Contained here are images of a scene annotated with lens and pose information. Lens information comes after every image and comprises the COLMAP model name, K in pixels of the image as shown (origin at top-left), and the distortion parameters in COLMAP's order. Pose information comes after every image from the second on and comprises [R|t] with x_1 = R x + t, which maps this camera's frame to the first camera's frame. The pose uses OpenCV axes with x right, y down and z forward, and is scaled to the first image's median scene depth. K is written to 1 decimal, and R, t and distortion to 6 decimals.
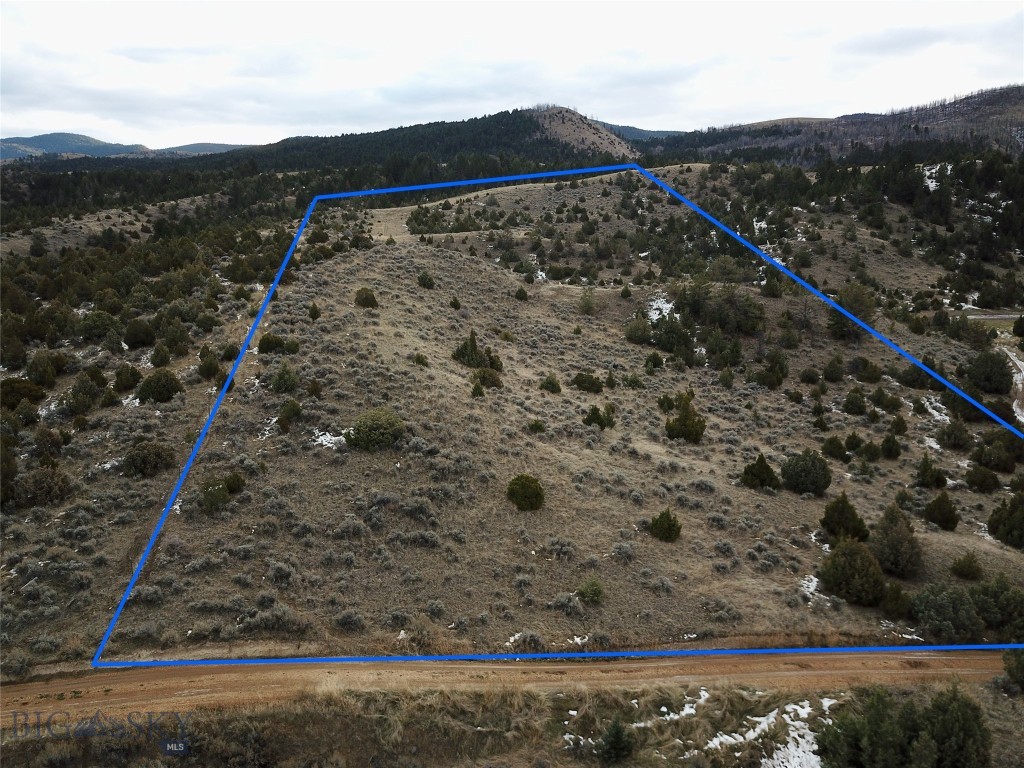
lens RADIAL K [[836.6, 0, 512.0], [0, 836.6, 384.0], [0, 0, 1]] dist [0.024968, -0.042418]
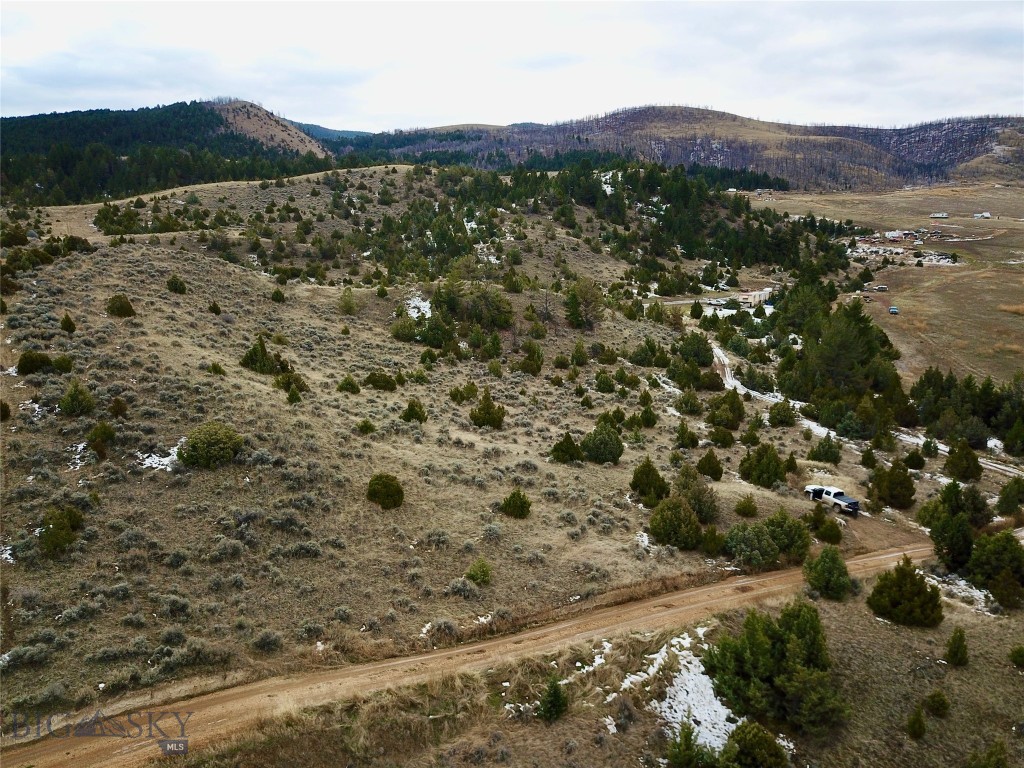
lens RADIAL K [[836.6, 0, 512.0], [0, 836.6, 384.0], [0, 0, 1]] dist [0.024968, -0.042418]
pose [[0.920711, -0.073655, 0.383232, -0.174963], [0.073183, 0.997193, 0.015832, -0.003322], [-0.383323, 0.013469, 0.923516, 0.003415]]
